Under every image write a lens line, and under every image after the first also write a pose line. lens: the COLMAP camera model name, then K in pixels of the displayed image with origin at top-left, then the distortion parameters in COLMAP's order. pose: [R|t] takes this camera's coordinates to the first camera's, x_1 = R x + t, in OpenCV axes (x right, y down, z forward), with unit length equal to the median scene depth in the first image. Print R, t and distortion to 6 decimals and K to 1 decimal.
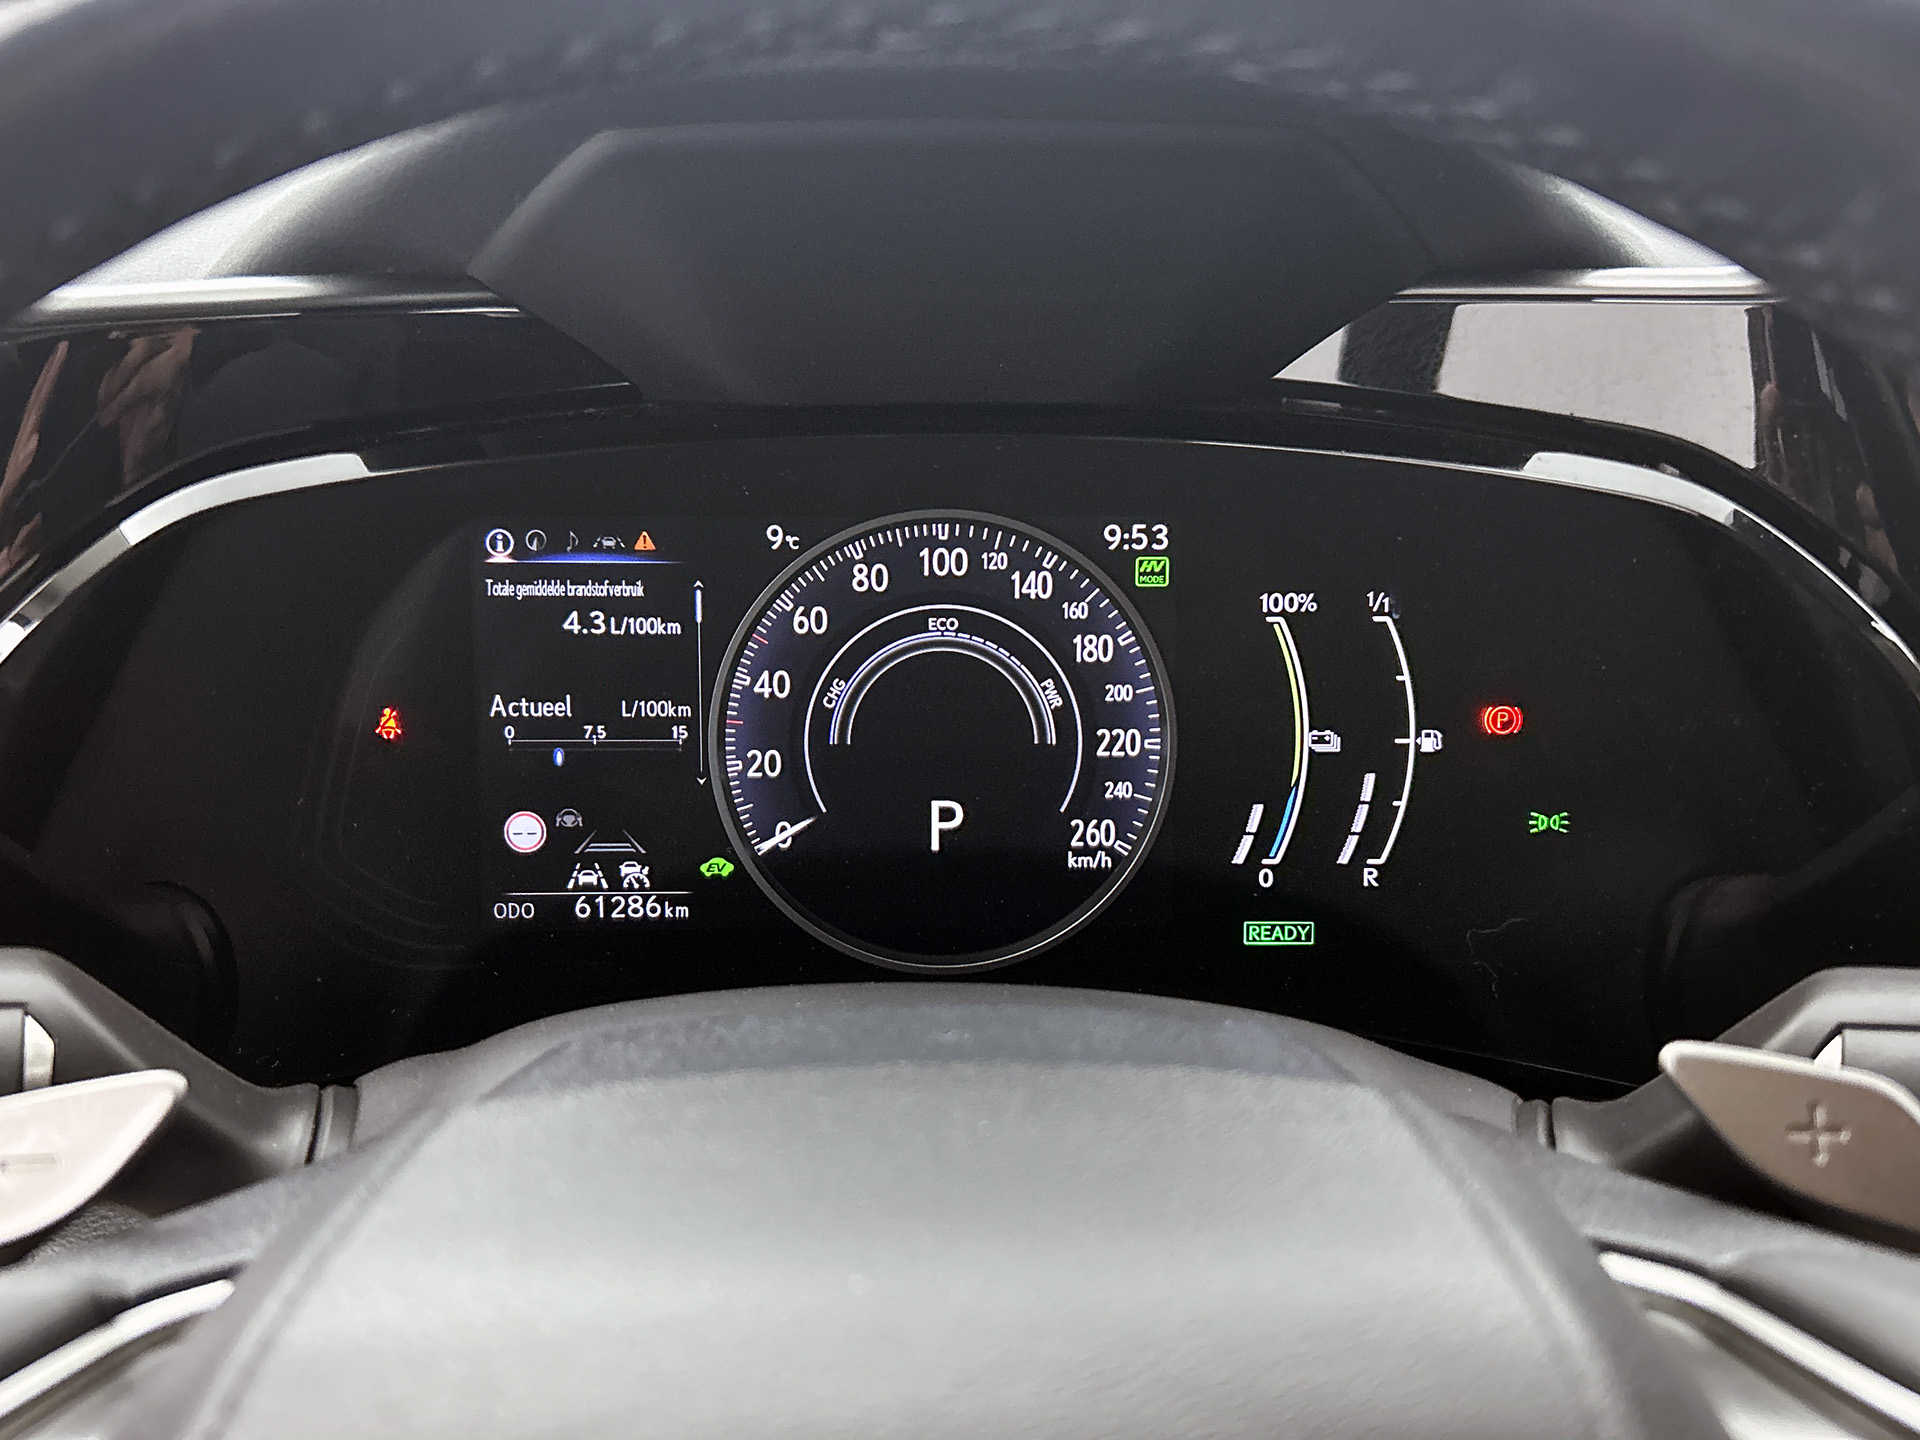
lens RADIAL K [[1830.6, 0, 970.9], [0, 1830.6, 707.6], [0, 0, 1]] dist [0.121172, 0.000000]
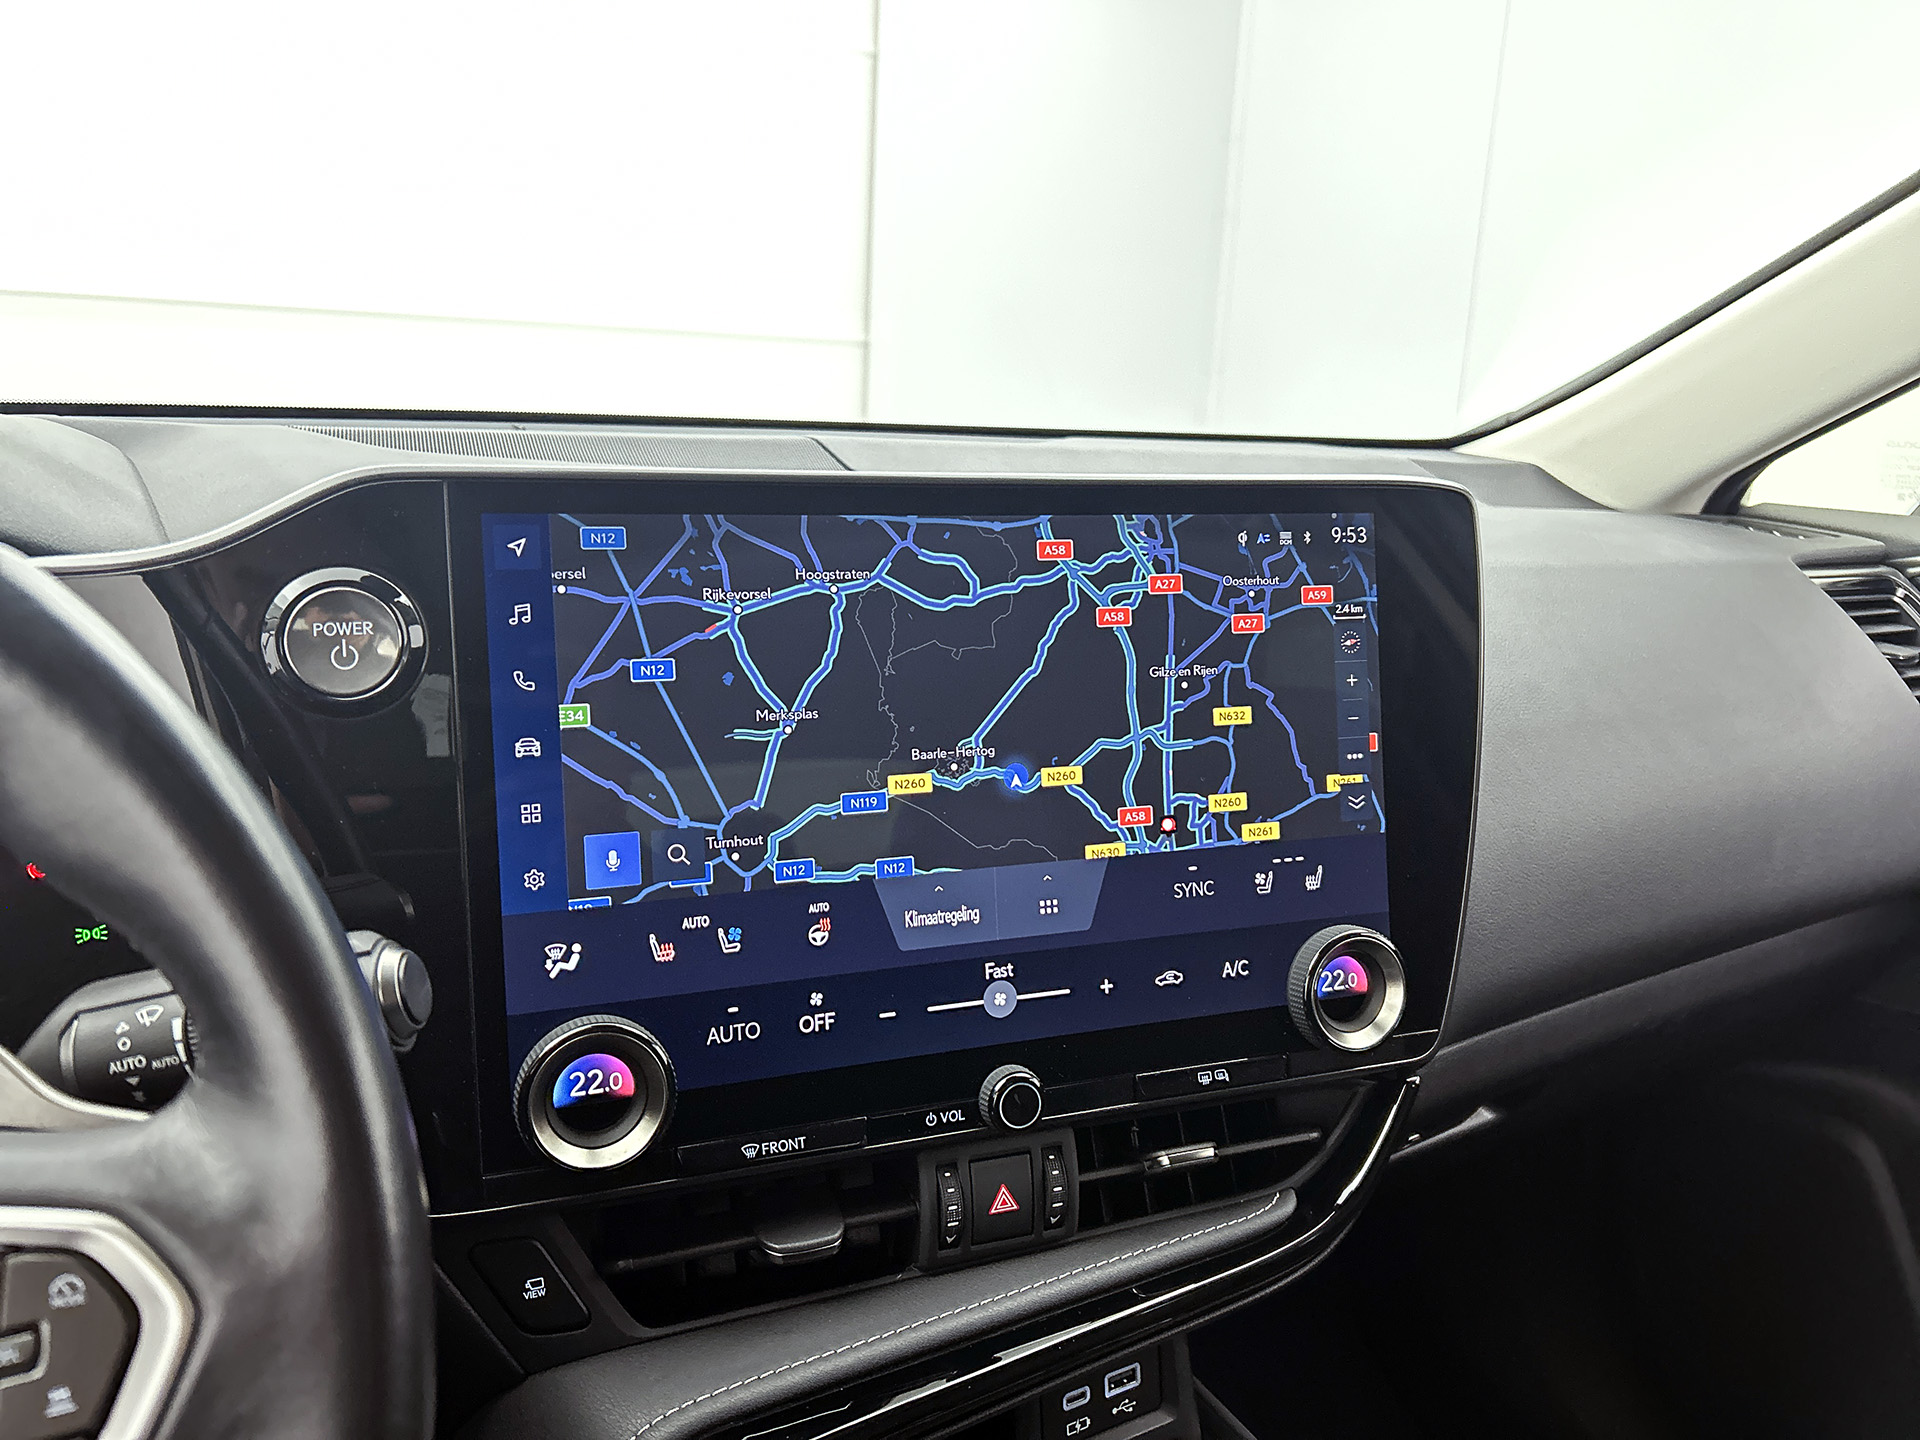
lens RADIAL K [[1456.0, 0, 951.3], [0, 1456.0, 720.7], [0, 0, 1]] dist [0.048421, -0.063069]
pose [[0.871203, -0.094326, 0.481776, 0.361400], [0.147127, 0.986426, -0.072922, 0.080524], [-0.468358, 0.134412, 0.873255, -0.319601]]
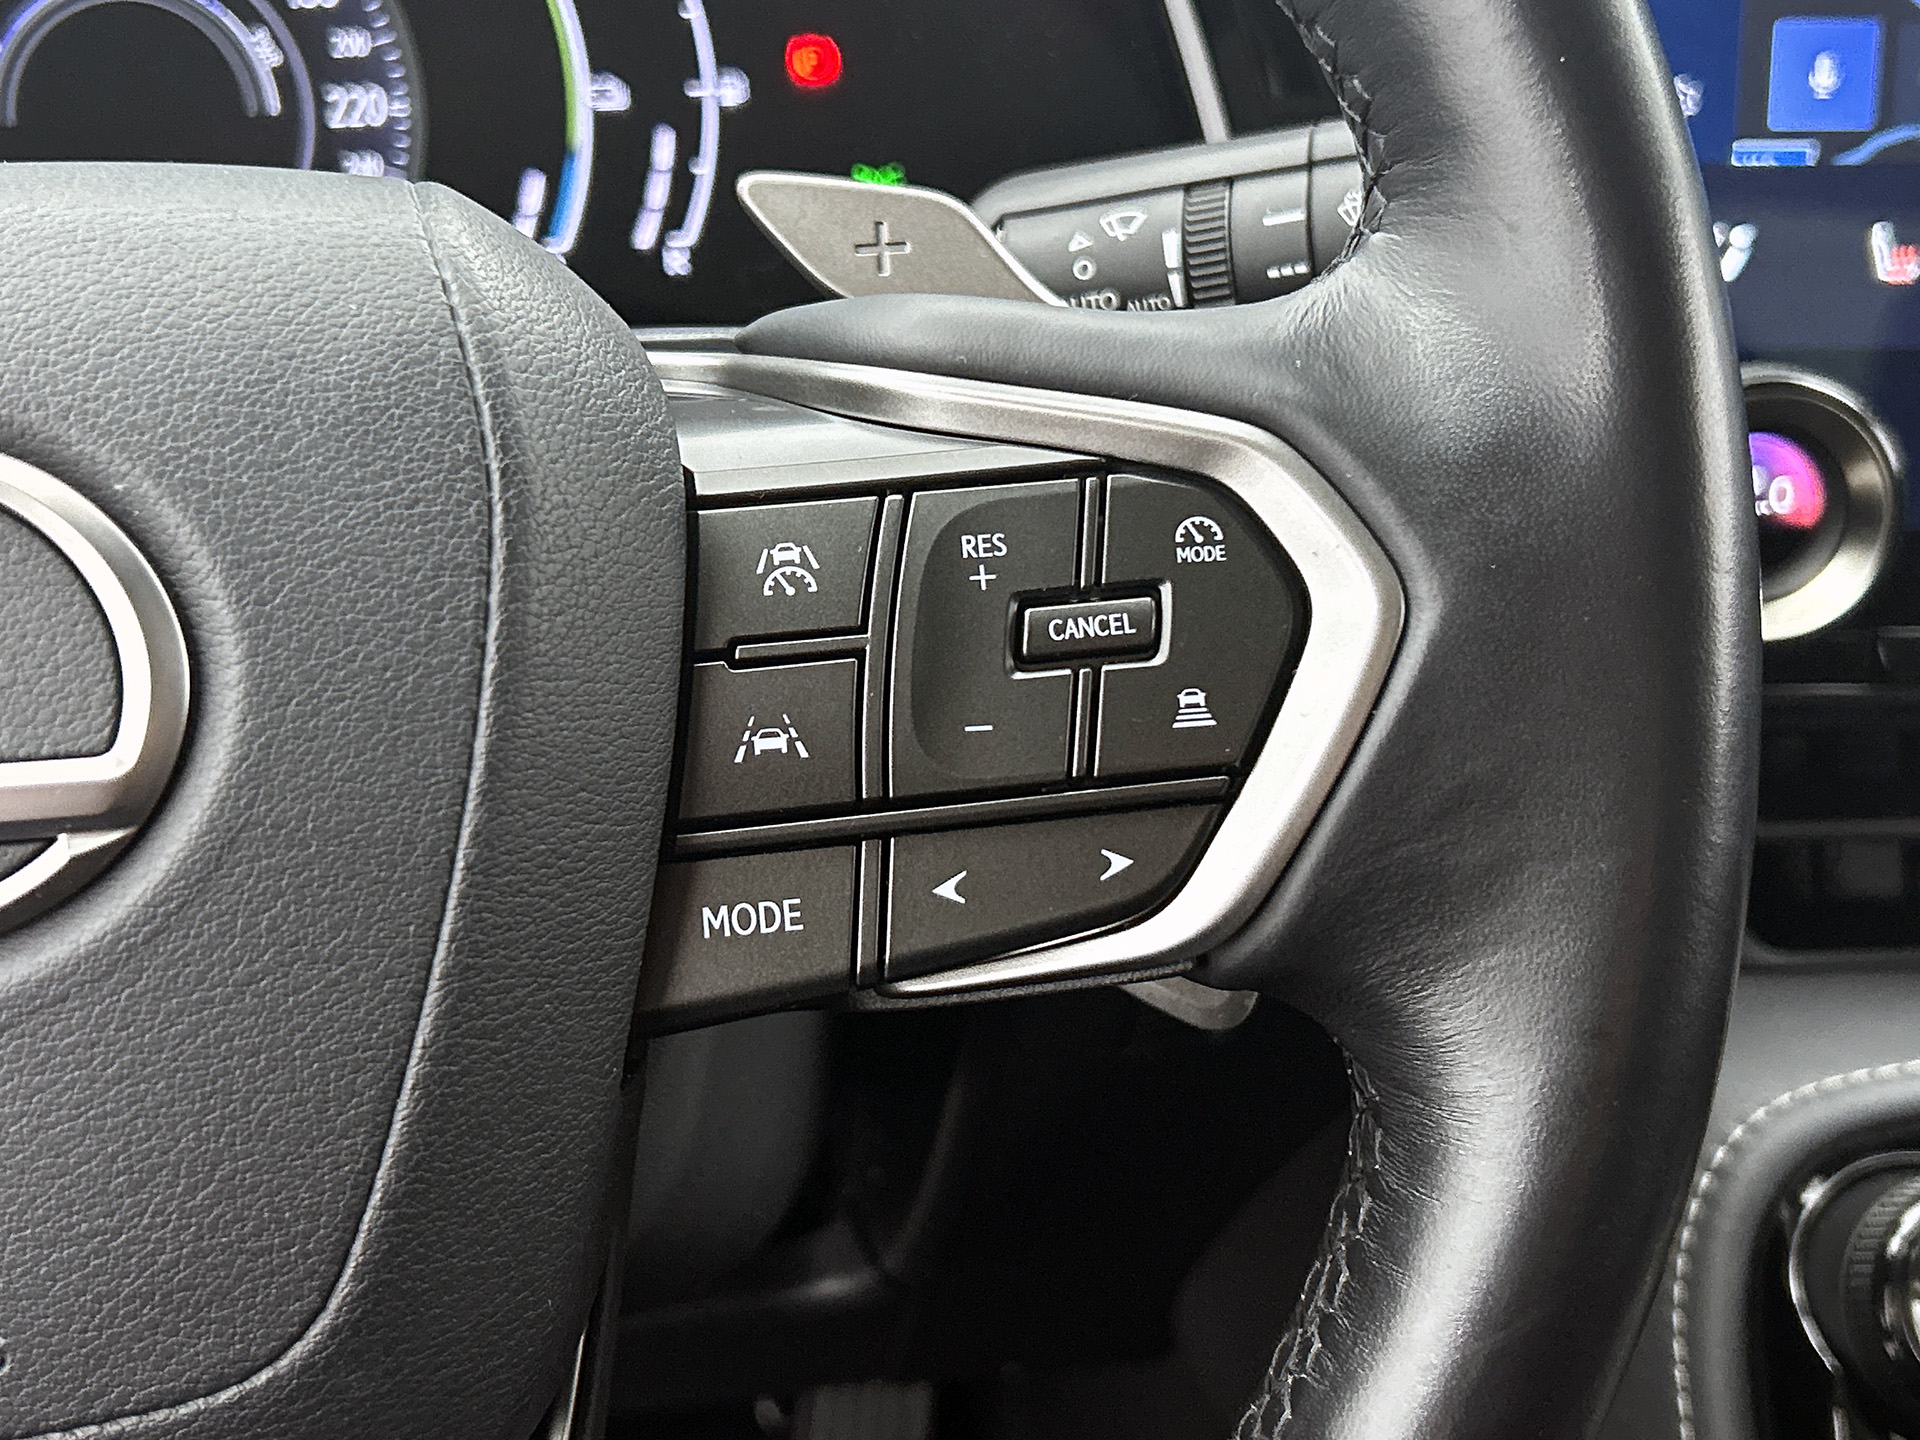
lens RADIAL K [[2552.9, 0, 940.9], [0, 2552.9, 715.4], [0, 0, 1]] dist [0.131897, 0.000000]
pose [[0.986955, -0.078243, 0.140706, 0.155165], [0.065020, 0.993233, 0.096236, 0.195273], [-0.147284, -0.085832, 0.985363, -0.199793]]
